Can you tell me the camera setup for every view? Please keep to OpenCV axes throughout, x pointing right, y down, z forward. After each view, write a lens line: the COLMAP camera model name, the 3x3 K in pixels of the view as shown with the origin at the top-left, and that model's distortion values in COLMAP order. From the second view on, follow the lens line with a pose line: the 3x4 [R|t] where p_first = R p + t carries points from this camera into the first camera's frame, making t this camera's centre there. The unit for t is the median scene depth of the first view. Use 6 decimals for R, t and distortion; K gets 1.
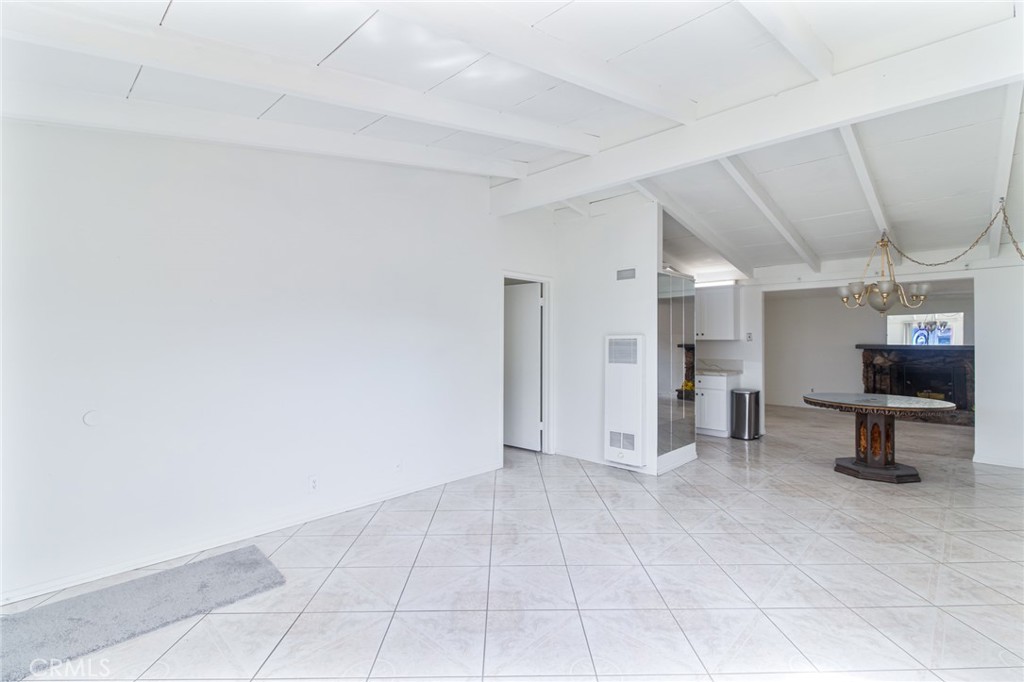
lens RADIAL K [[437.3, 0, 512.0], [0, 437.3, 341.0], [0, 0, 1]] dist [0.022008, -0.000112]
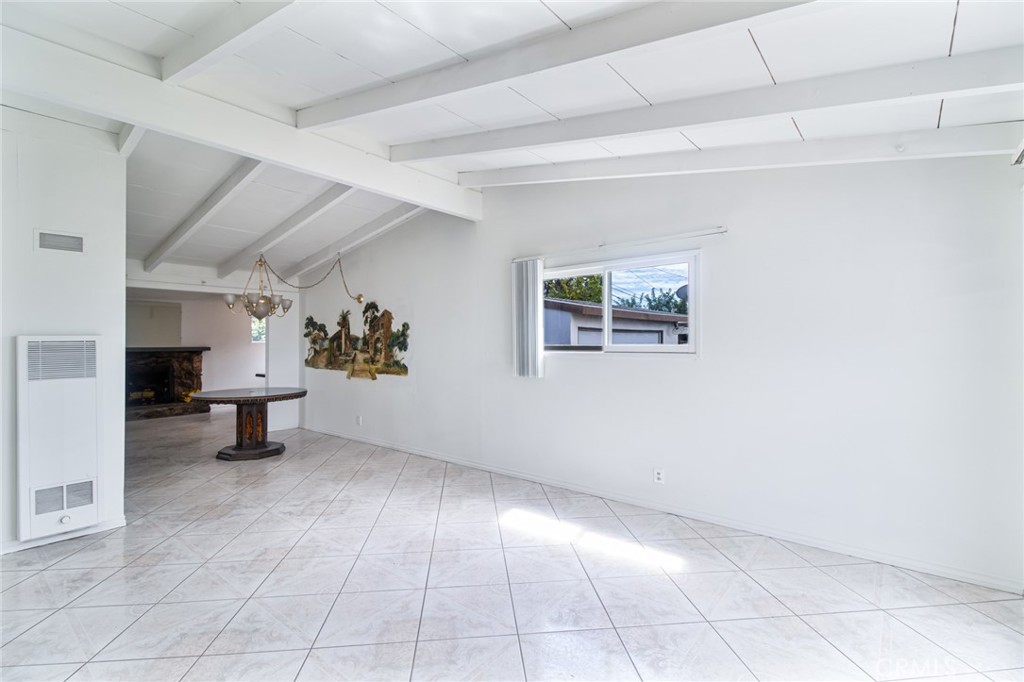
lens RADIAL K [[464.4, 0, 512.0], [0, 464.4, 341.0], [0, 0, 1]] dist [-0.057683, -0.000155]
pose [[-0.075318, 0.000455, 0.997159, -0.442299], [0.007597, 0.999971, 0.000117, 0.000028], [-0.997131, 0.007584, -0.075319, 0.386082]]
